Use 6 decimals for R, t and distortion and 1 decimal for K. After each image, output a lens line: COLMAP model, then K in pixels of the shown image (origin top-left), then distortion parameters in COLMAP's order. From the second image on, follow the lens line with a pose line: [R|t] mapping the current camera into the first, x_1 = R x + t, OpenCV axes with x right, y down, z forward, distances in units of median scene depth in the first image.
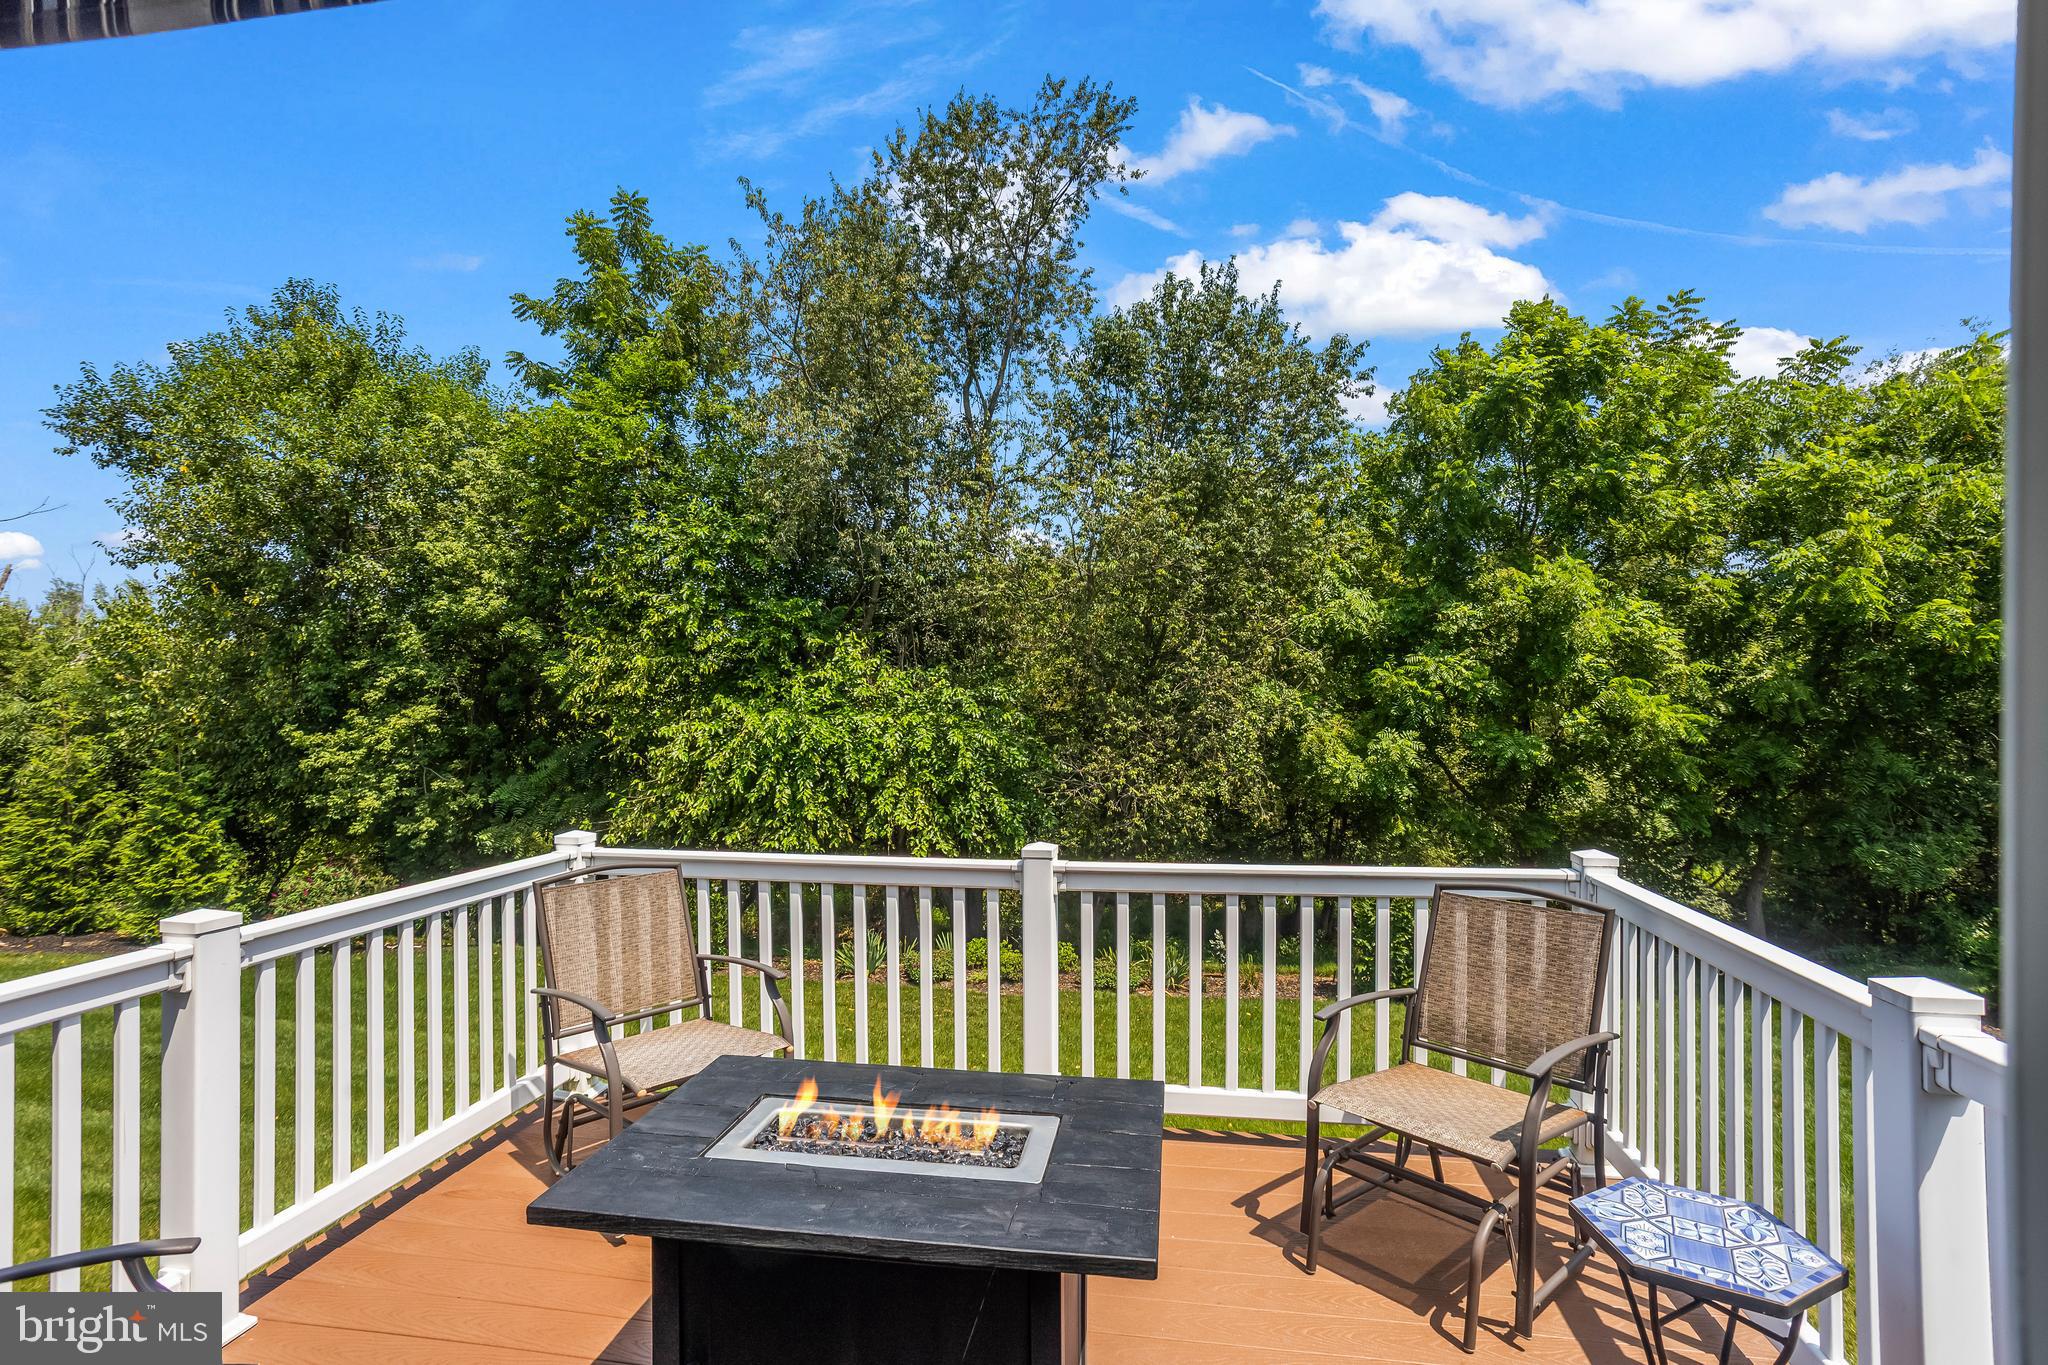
lens RADIAL K [[982.7, 0, 1023.0], [0, 982.7, 673.8], [0, 0, 1]] dist [-0.018240, 0.003922]
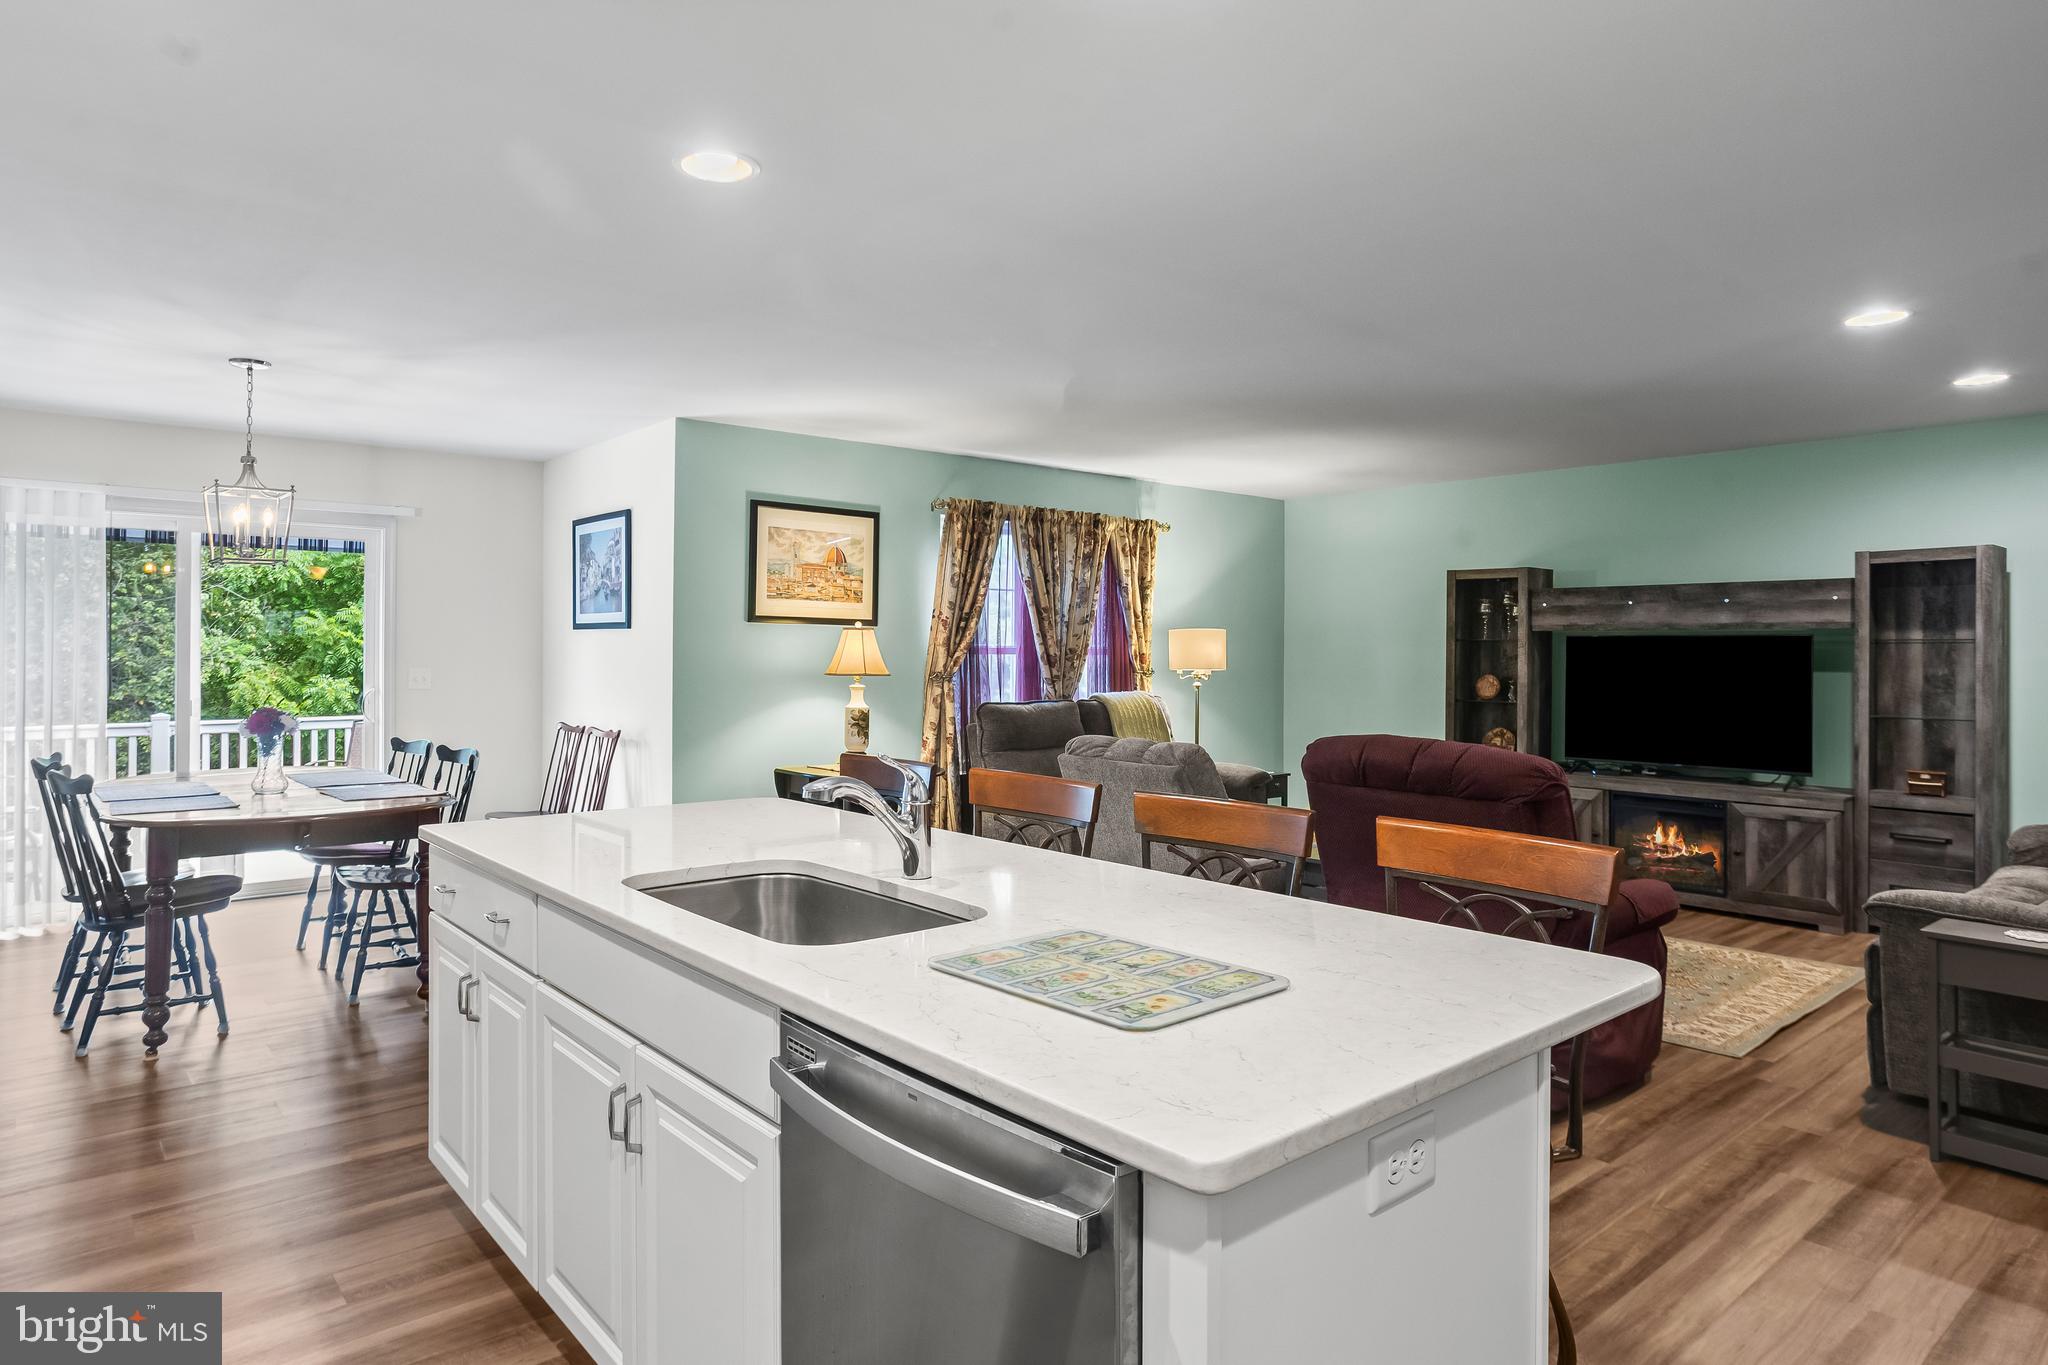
lens RADIAL K [[1205.2, 0, 995.3], [0, 1205.2, 659.7], [0, 0, 1]] dist [-0.018241, 0.003013]
pose [[0.636257, -0.000138, 0.771477, -0.177076], [-0.025418, 0.999453, 0.021141, -0.008348], [-0.771058, -0.033060, 0.635906, -0.413853]]
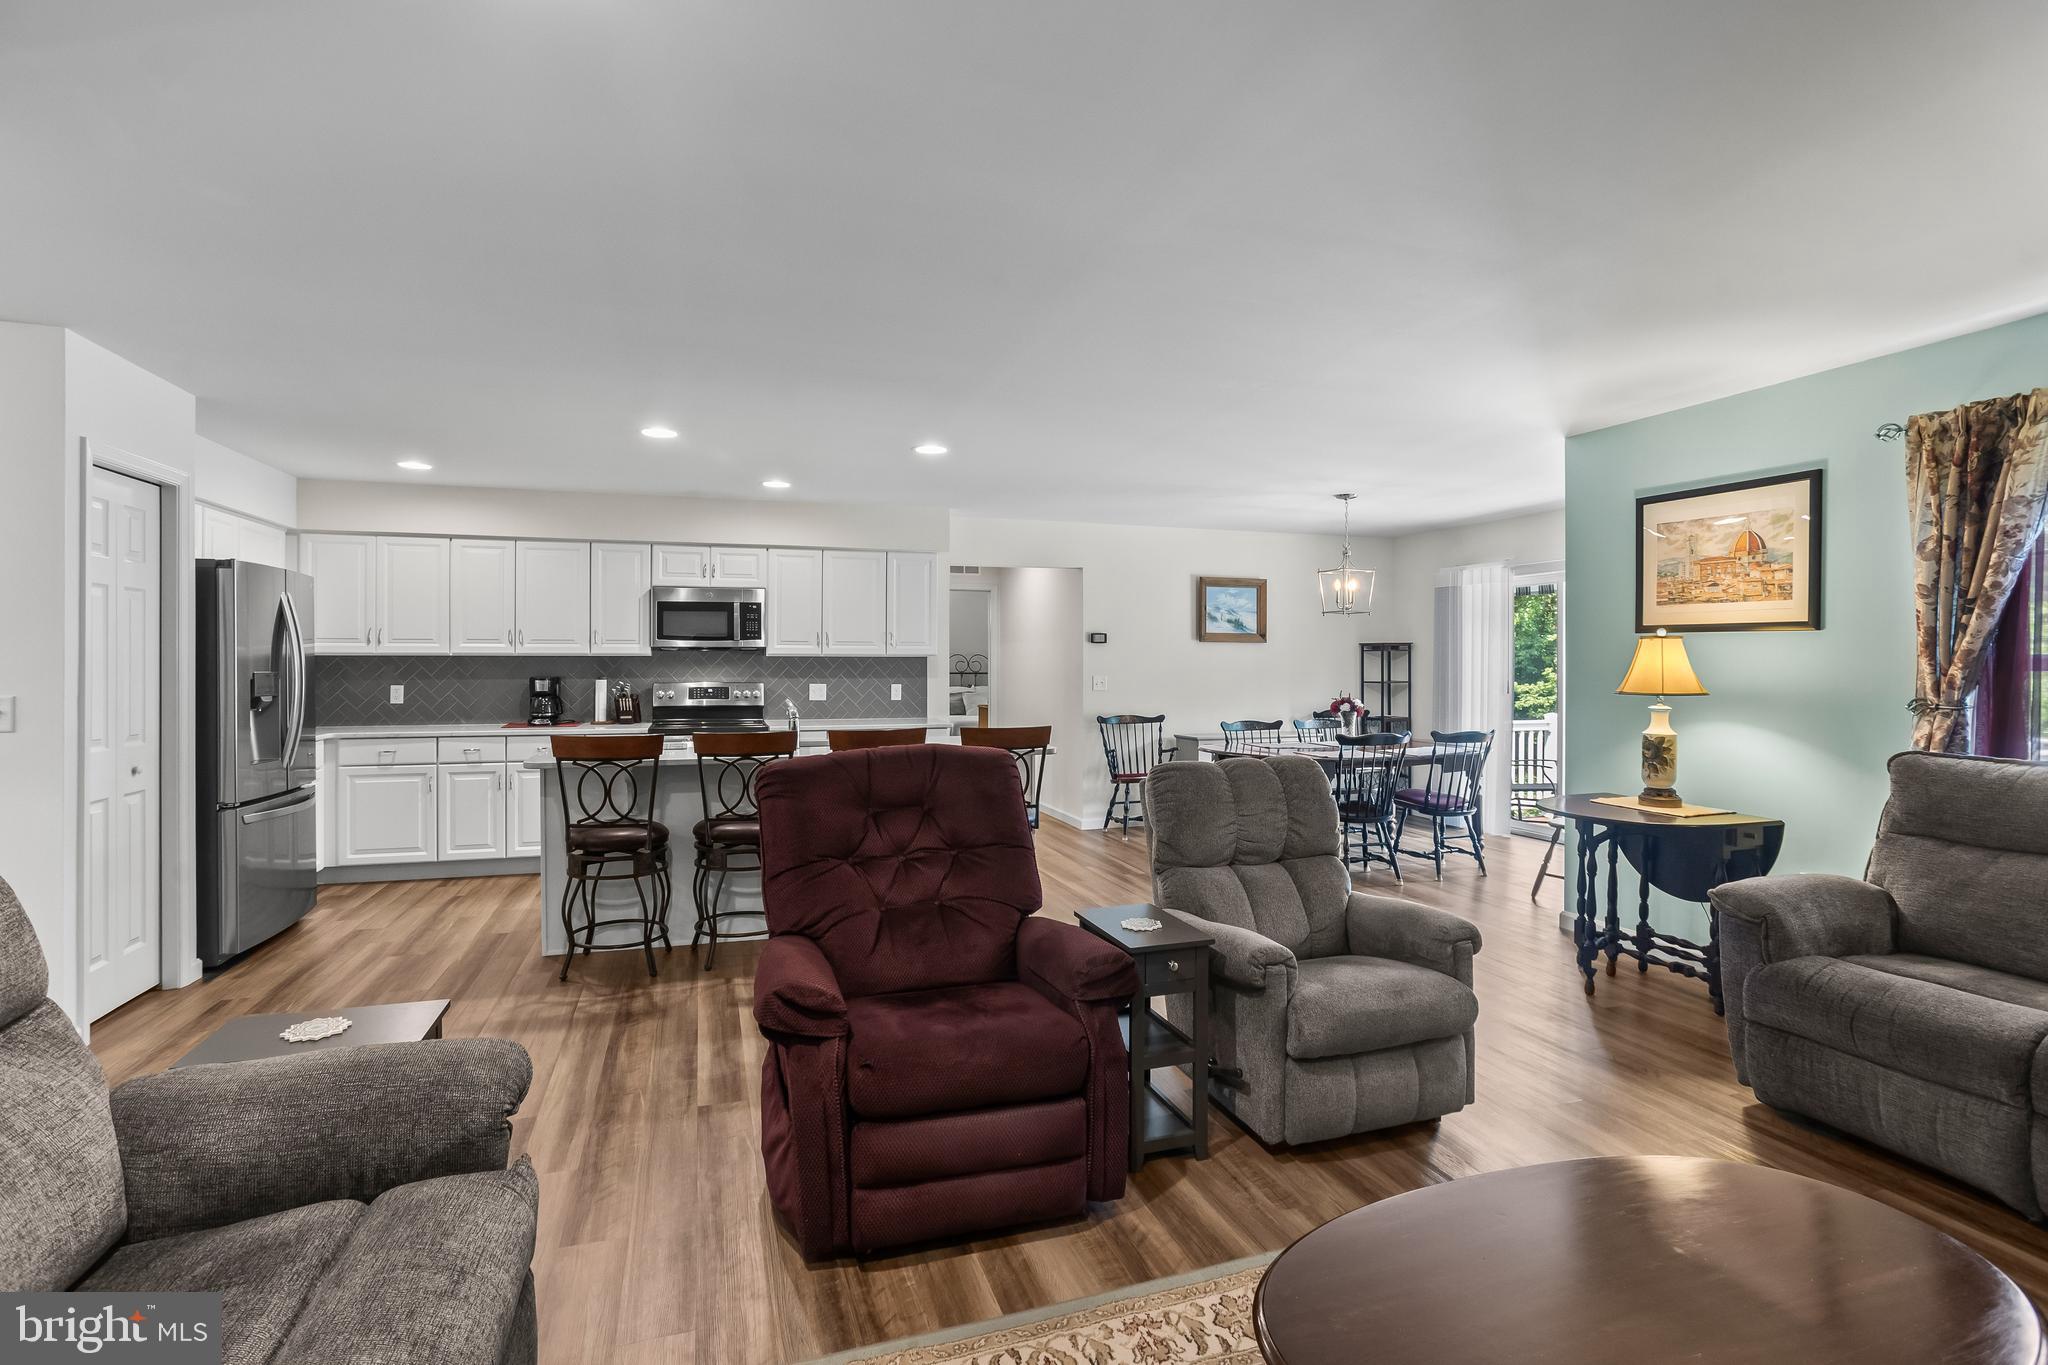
lens RADIAL K [[982.7, 0, 1008.3], [0, 982.7, 655.6], [0, 0, 1]] dist [-0.018240, 0.003922]
pose [[0.465472, -0.004362, -0.885052, 0.236669], [0.021406, 0.999751, 0.006331, -0.009604], [0.884804, -0.021892, 0.465449, -0.401688]]
